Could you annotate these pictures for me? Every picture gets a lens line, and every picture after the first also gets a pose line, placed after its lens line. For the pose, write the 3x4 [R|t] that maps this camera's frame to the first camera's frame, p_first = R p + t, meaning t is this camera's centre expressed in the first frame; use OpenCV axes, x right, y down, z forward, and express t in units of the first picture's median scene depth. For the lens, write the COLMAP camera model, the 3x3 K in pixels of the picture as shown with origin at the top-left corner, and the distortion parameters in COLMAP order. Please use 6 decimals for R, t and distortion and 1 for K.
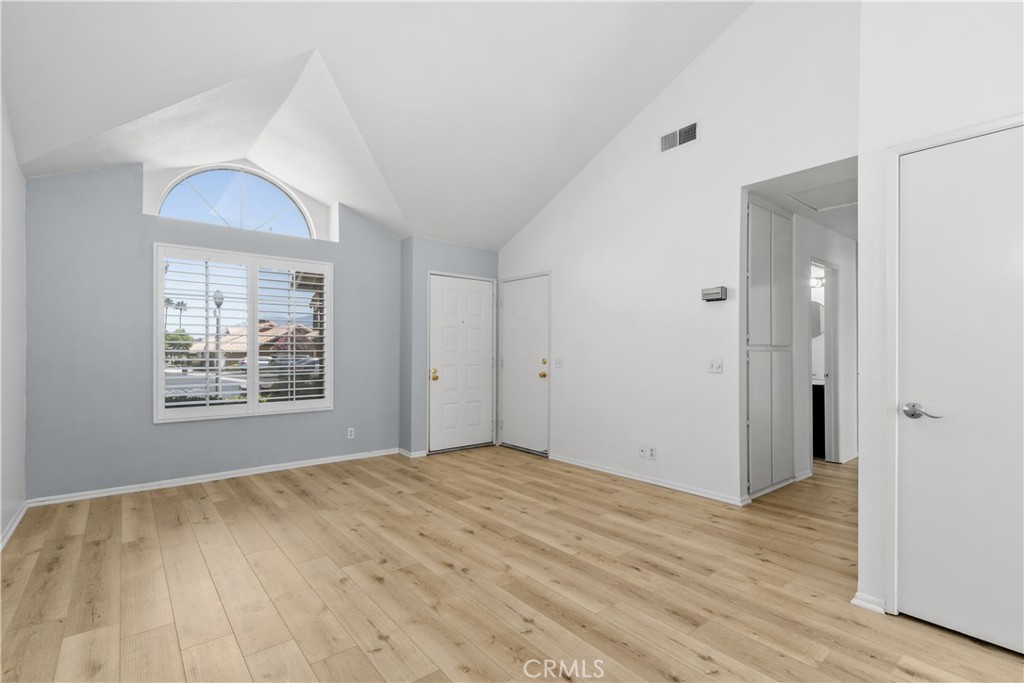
lens RADIAL K [[475.1, 0, 510.4], [0, 475.1, 349.0], [0, 0, 1]] dist [0.007042, -0.003453]
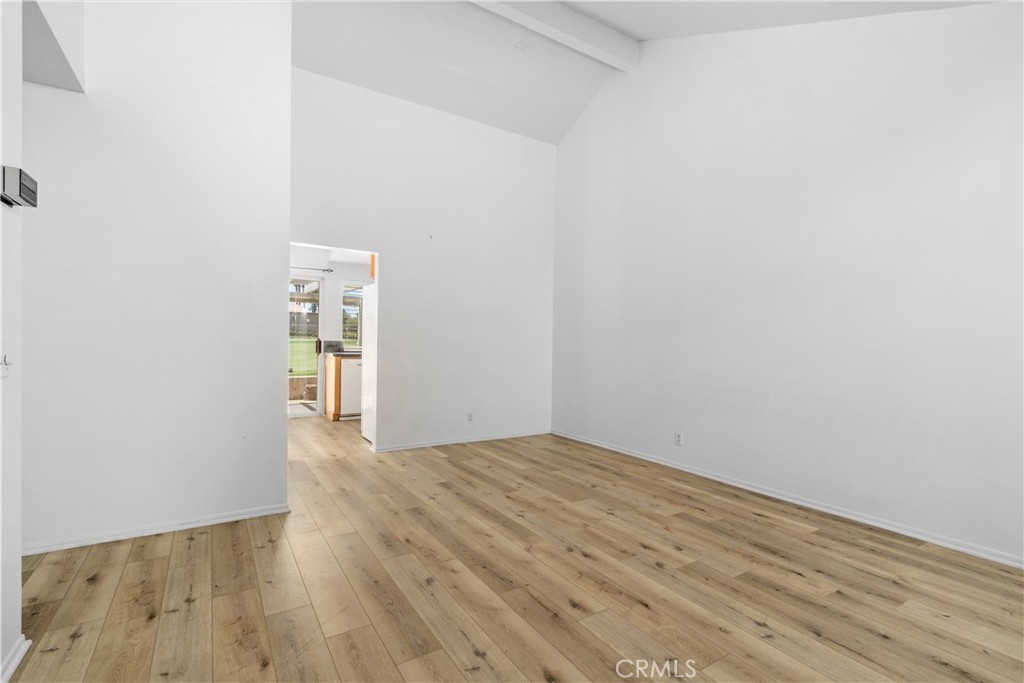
lens RADIAL K [[475.1, 0, 511.7], [0, 475.1, 344.4], [0, 0, 1]] dist [0.007042, -0.003453]
pose [[-0.993366, -0.023349, 0.112602, -0.051573], [-0.022954, 0.999725, 0.004808, 0.009692], [-0.112683, 0.002192, -0.993629, 1.406939]]
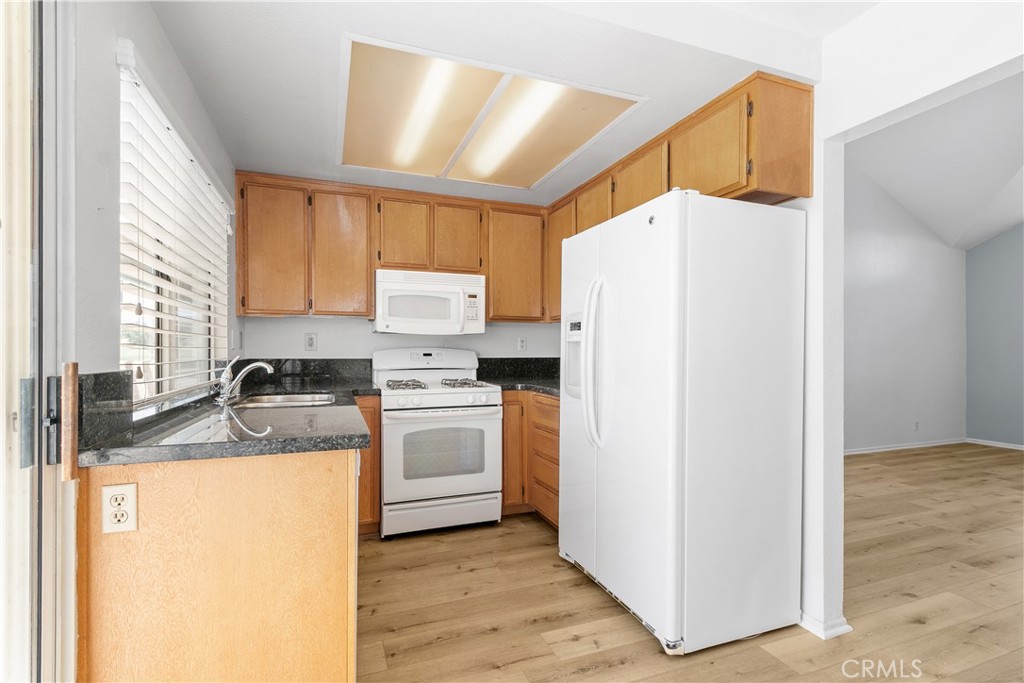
lens RADIAL K [[475.1, 0, 509.0], [0, 475.1, 341.0], [0, 0, 1]] dist [0.007042, -0.003453]
pose [[-0.305637, -0.023007, -0.951870, 1.083537], [-0.000234, 0.999710, -0.024088, 0.011587], [0.952148, -0.007140, -0.305554, -0.034045]]
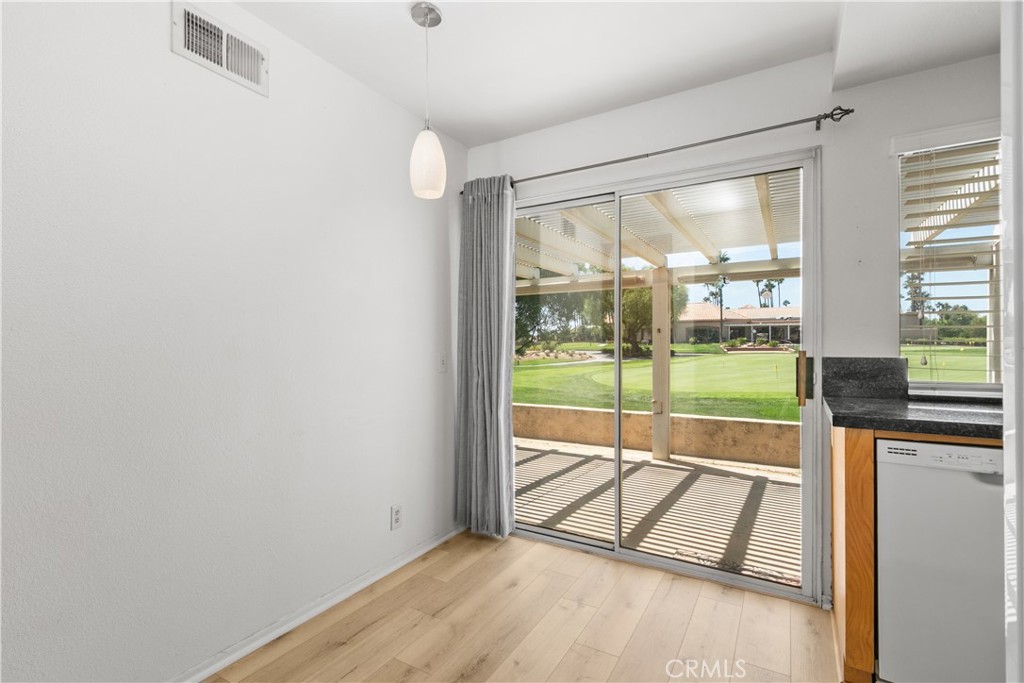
lens RADIAL K [[475.1, 0, 501.1], [0, 475.1, 342.1], [0, 0, 1]] dist [0.007042, -0.003453]
pose [[-0.339068, 0.002064, 0.940760, 0.499919], [-0.003718, 0.999987, -0.003534, 0.006200], [-0.940754, -0.004696, -0.339056, 0.169142]]
